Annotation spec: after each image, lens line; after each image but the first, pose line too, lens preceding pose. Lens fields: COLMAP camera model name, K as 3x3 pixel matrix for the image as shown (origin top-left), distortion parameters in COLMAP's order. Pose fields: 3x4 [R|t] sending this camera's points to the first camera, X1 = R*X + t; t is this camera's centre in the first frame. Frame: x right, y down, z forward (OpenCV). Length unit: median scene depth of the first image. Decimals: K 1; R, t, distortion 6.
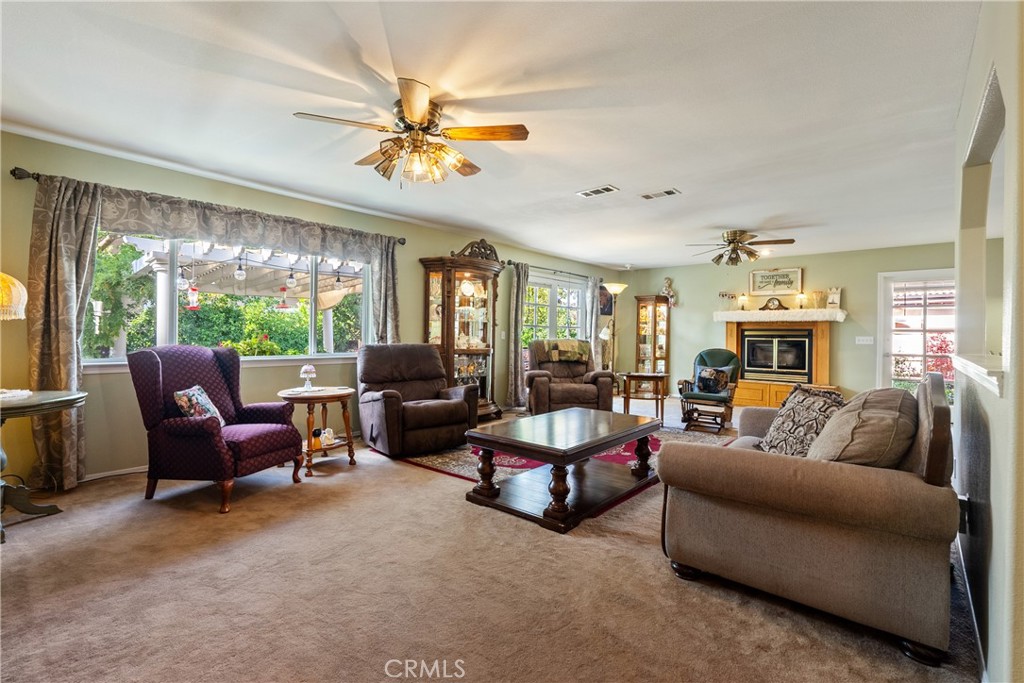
lens RADIAL K [[463.5, 0, 509.3], [0, 463.5, 336.1], [0, 0, 1]] dist [-0.000845, 0.000043]
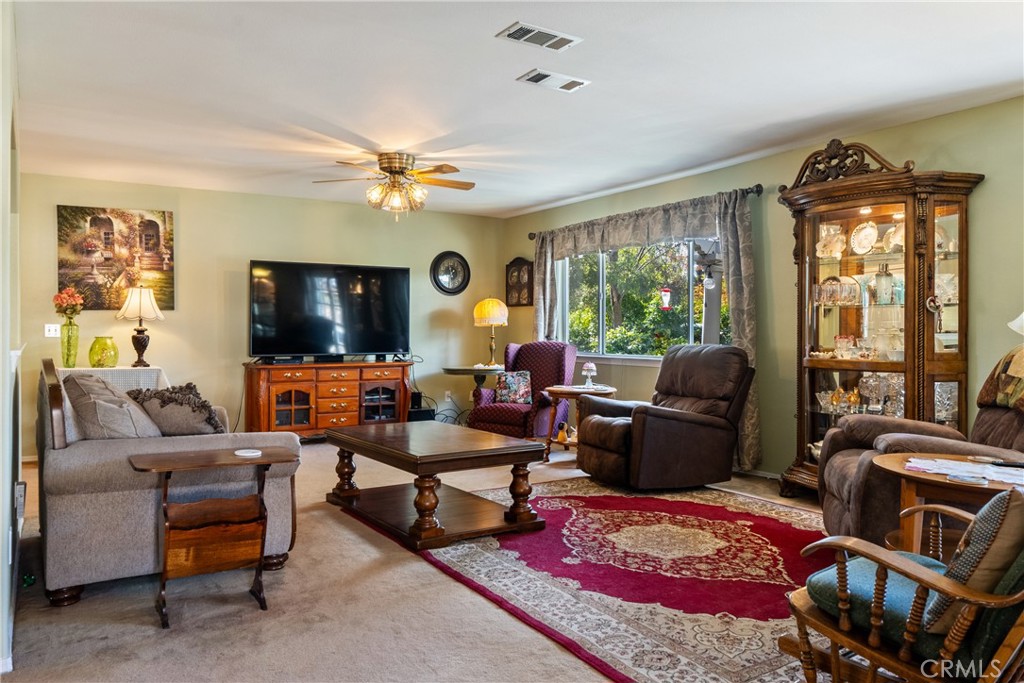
lens RADIAL K [[755.9, 0, 512.0], [0, 755.9, 341.5], [0, 0, 1]] dist [0.000305, 0.000424]
pose [[-0.283487, 0.002440, -0.958973, 0.680786], [-0.009789, 0.999937, 0.005437, 0.005016], [0.958926, 0.010928, -0.283446, 0.748140]]
